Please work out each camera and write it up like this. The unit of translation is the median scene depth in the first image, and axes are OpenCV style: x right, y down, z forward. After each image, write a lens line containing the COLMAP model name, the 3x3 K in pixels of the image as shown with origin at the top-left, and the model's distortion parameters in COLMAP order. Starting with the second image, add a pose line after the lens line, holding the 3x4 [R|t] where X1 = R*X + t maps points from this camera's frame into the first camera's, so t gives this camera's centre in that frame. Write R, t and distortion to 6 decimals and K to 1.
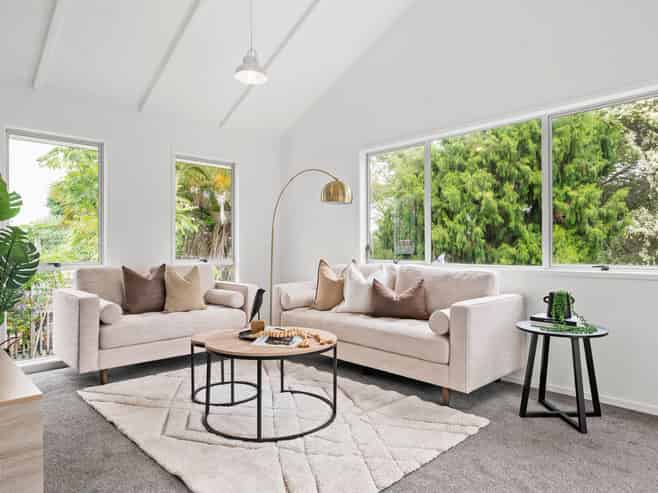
lens RADIAL K [[429.8, 0, 329.0], [0, 429.8, 246.5], [0, 0, 1]] dist [0.000532, 0.000146]
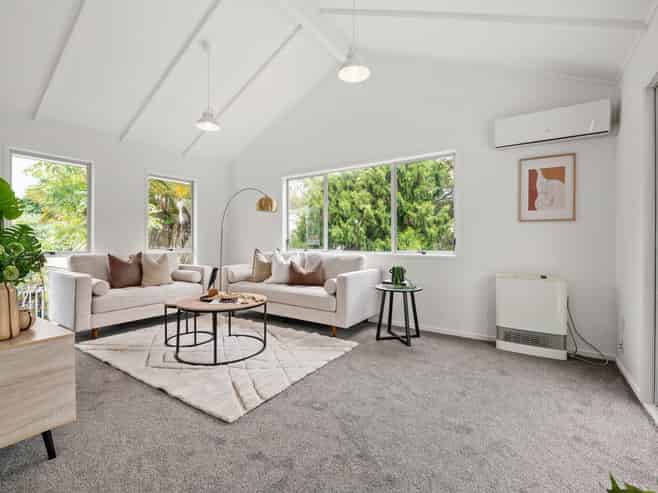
lens RADIAL K [[327.3, 0, 329.0], [0, 327.3, 246.5], [0, 0, 1]] dist [-0.002373, -0.000421]
pose [[0.979932, -0.000944, 0.199328, 0.003539], [-0.002692, 0.999835, 0.017965, 0.001858], [-0.199312, -0.018141, 0.979768, -0.178048]]
